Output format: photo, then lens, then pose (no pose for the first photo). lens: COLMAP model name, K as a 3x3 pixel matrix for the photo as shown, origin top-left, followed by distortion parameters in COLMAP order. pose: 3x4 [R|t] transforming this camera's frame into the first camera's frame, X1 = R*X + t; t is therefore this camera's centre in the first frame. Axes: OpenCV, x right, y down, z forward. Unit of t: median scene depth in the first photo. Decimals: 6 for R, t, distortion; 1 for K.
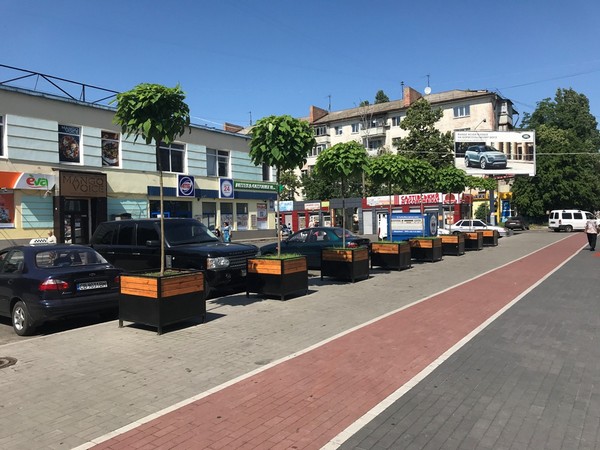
lens RADIAL K [[497.5, 0, 300.1], [0, 497.5, 224.7], [0, 0, 1]] dist [0.004718, 0.001709]
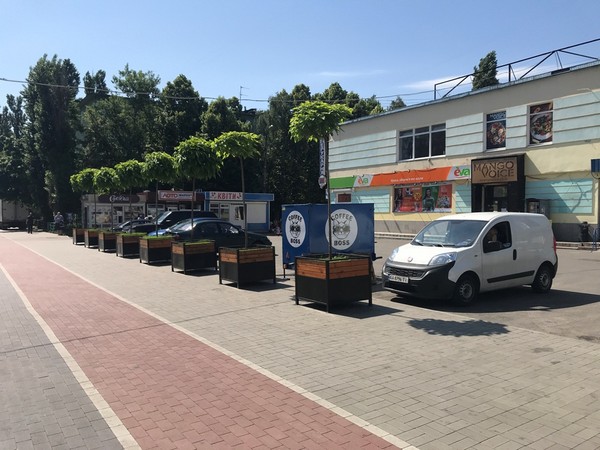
lens RADIAL K [[497.5, 0, 299.6], [0, 497.5, 226.1], [0, 0, 1]] dist [0.004718, 0.001709]
pose [[-0.392447, 0.053490, -0.918218, 0.623226], [0.008340, 0.998473, 0.054600, -0.026245], [0.919737, 0.013770, -0.392294, 1.018373]]
